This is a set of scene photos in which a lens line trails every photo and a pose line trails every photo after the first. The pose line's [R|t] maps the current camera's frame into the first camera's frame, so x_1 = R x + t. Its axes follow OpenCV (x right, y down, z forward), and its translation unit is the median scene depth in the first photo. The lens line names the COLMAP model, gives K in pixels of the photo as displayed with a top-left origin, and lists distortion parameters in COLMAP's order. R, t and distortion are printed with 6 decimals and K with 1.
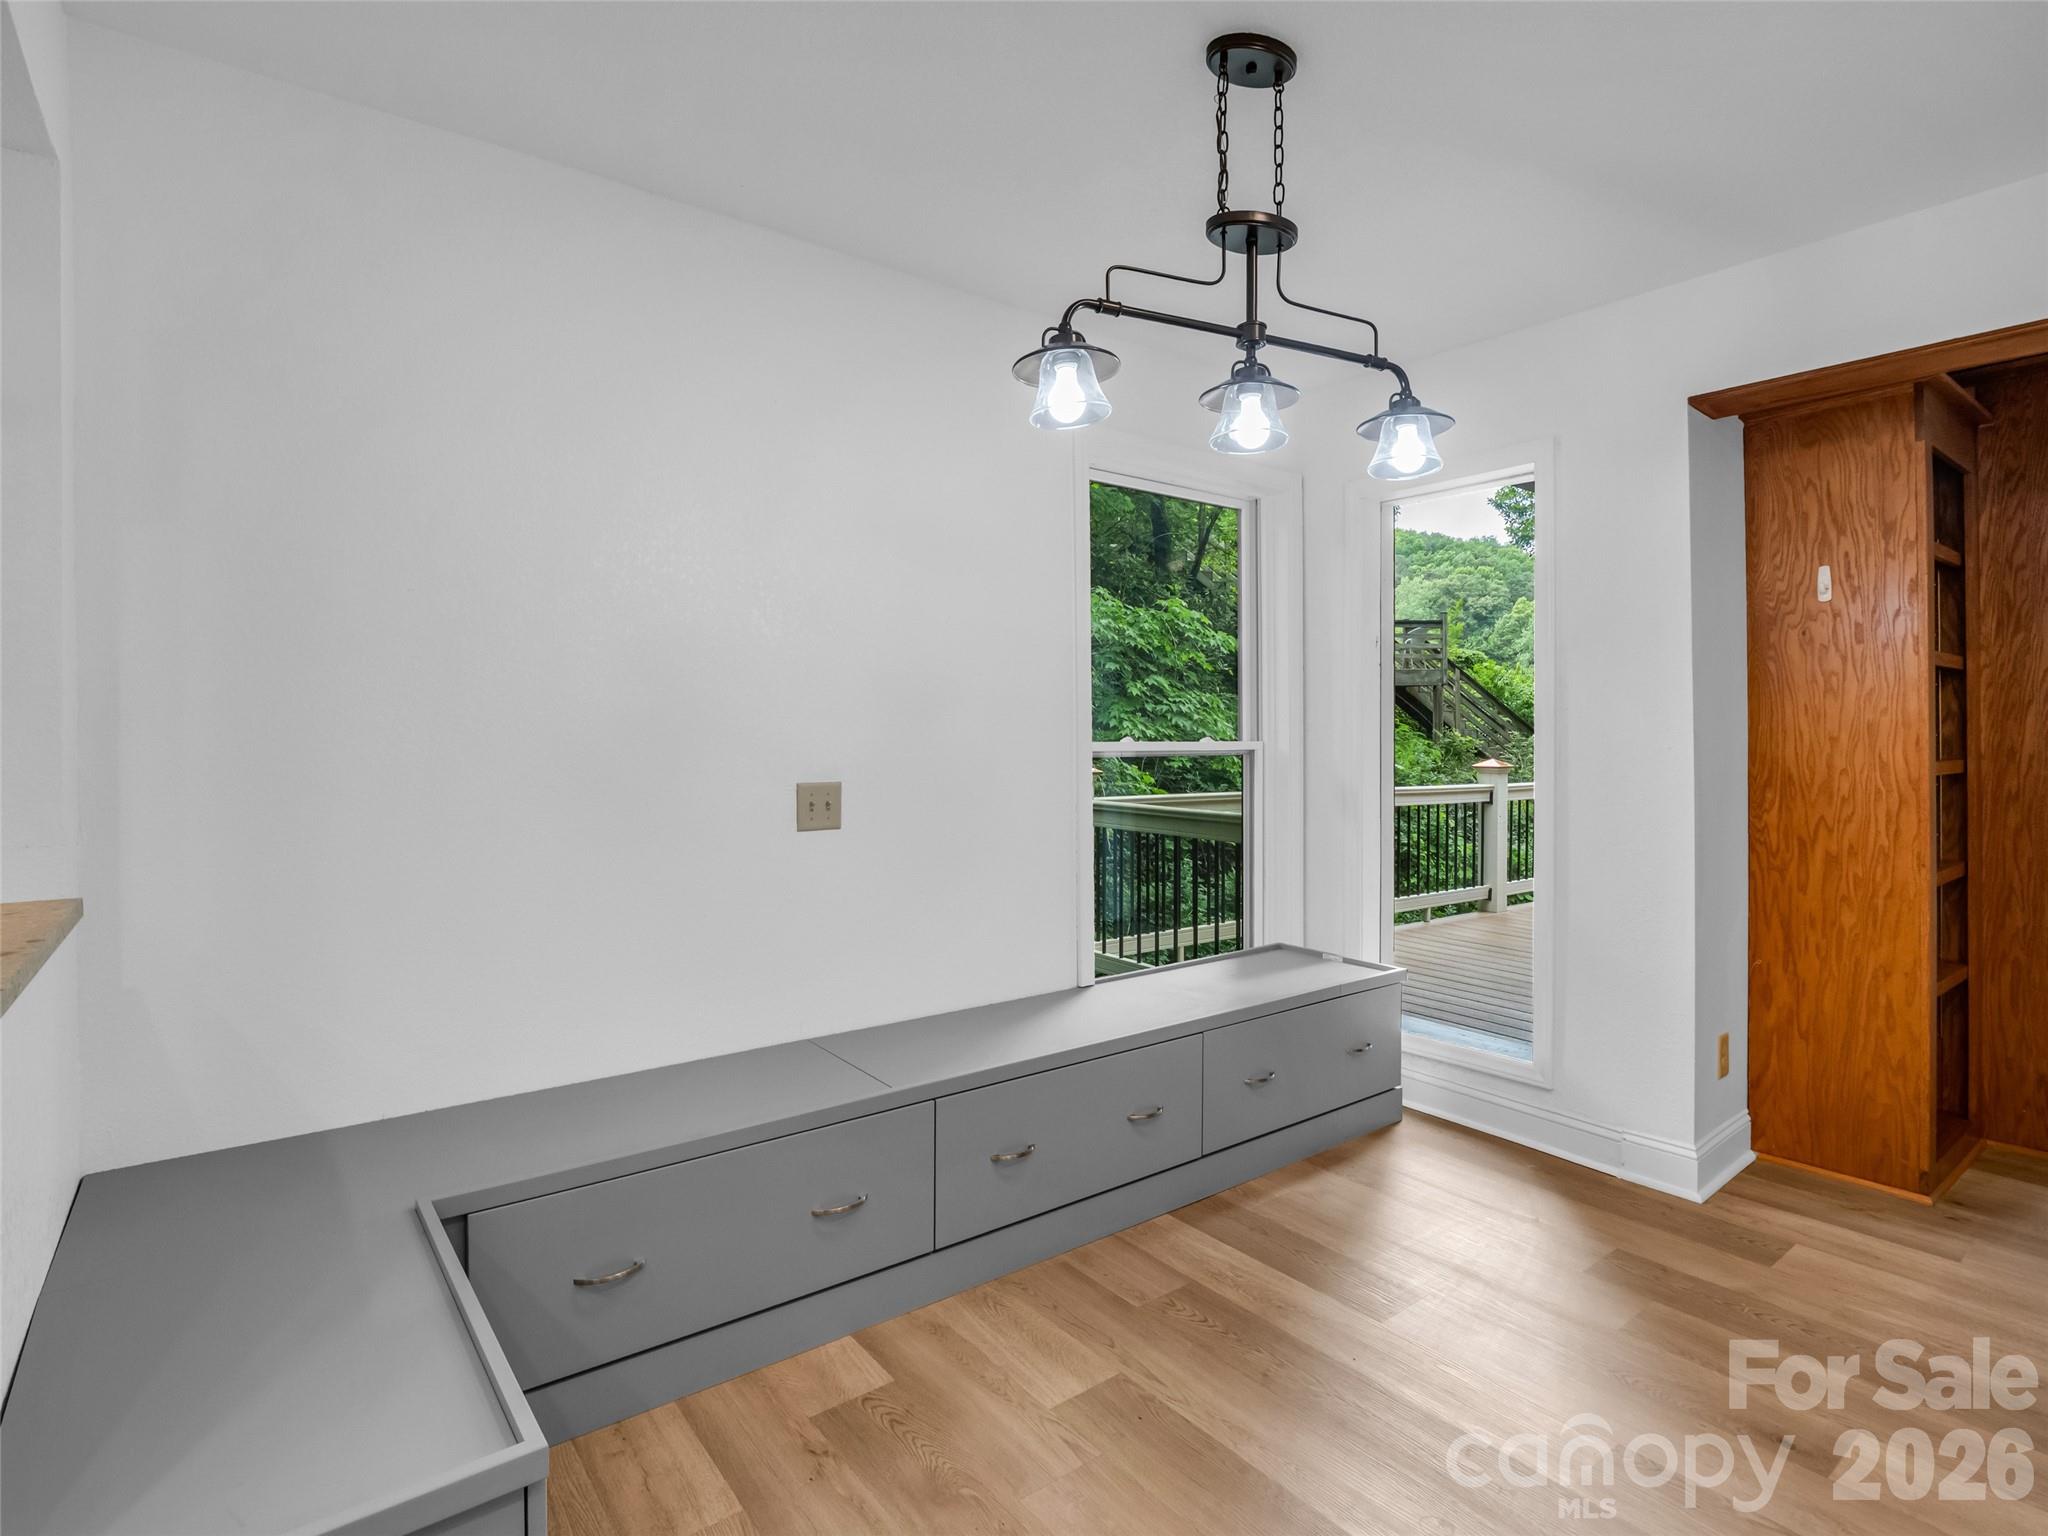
lens RADIAL K [[1036.6, 0, 1018.2], [0, 1036.6, 759.2], [0, 0, 1]] dist [-0.029255, 0.008729]
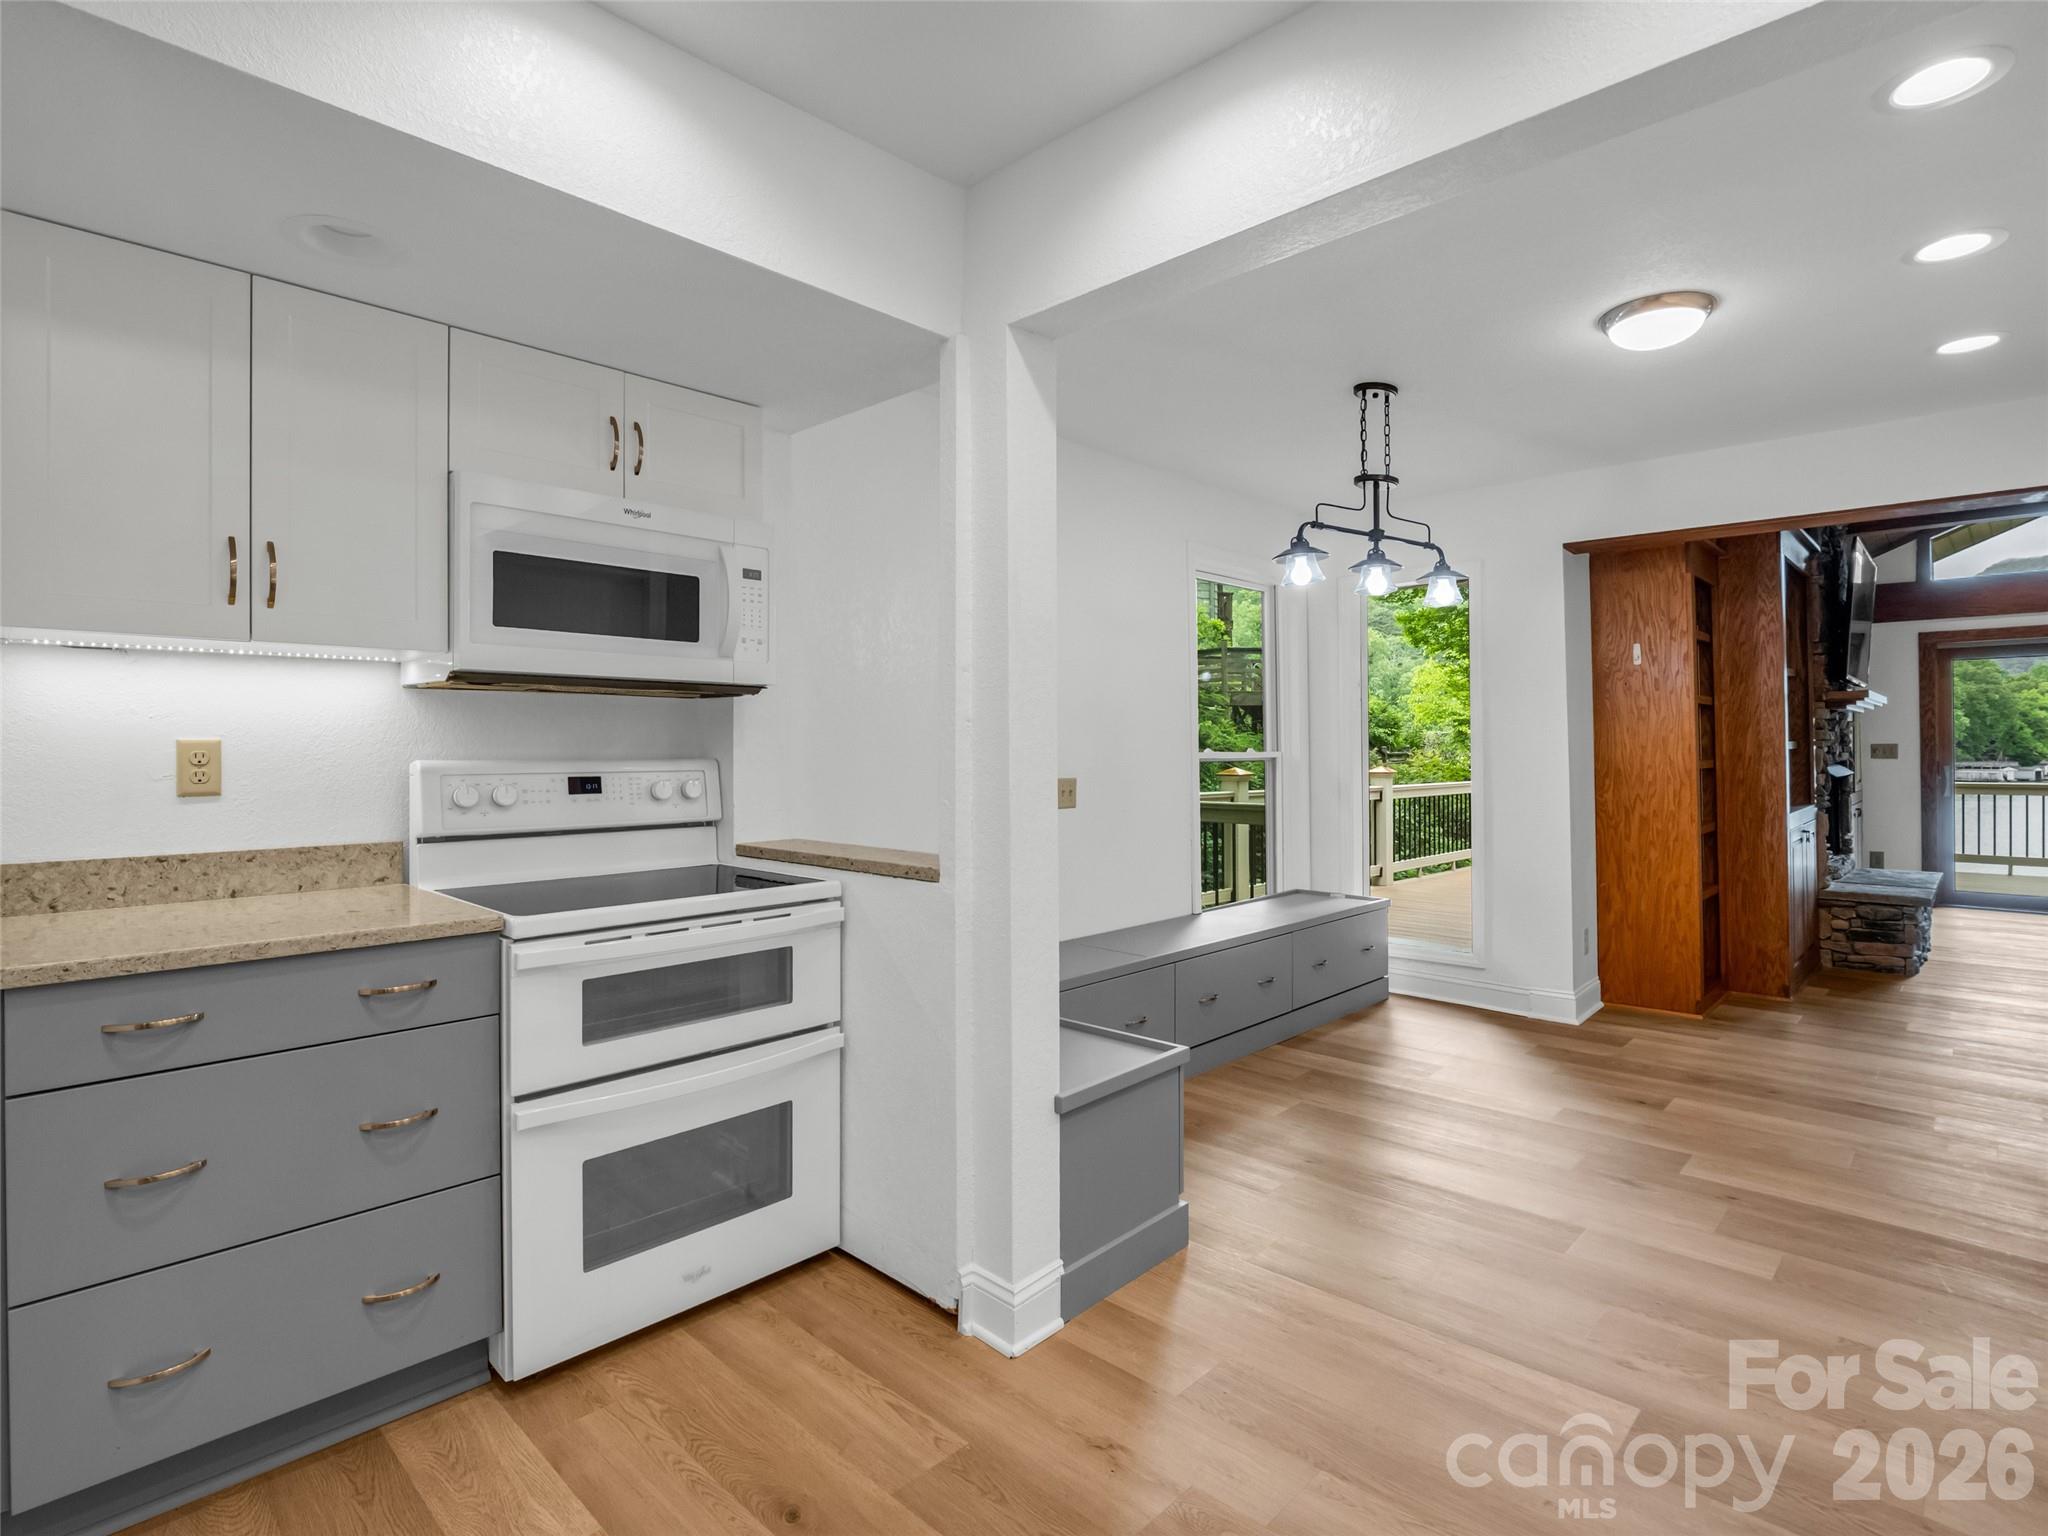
lens RADIAL K [[1017.5, 0, 1020.5], [0, 1017.5, 760.3], [0, 0, 1]] dist [-0.012343, -0.001085]
pose [[0.988781, -0.006708, 0.149224, -0.449736], [0.008864, 0.999866, -0.013783, 0.015073], [-0.149112, 0.014951, 0.988707, -0.478049]]
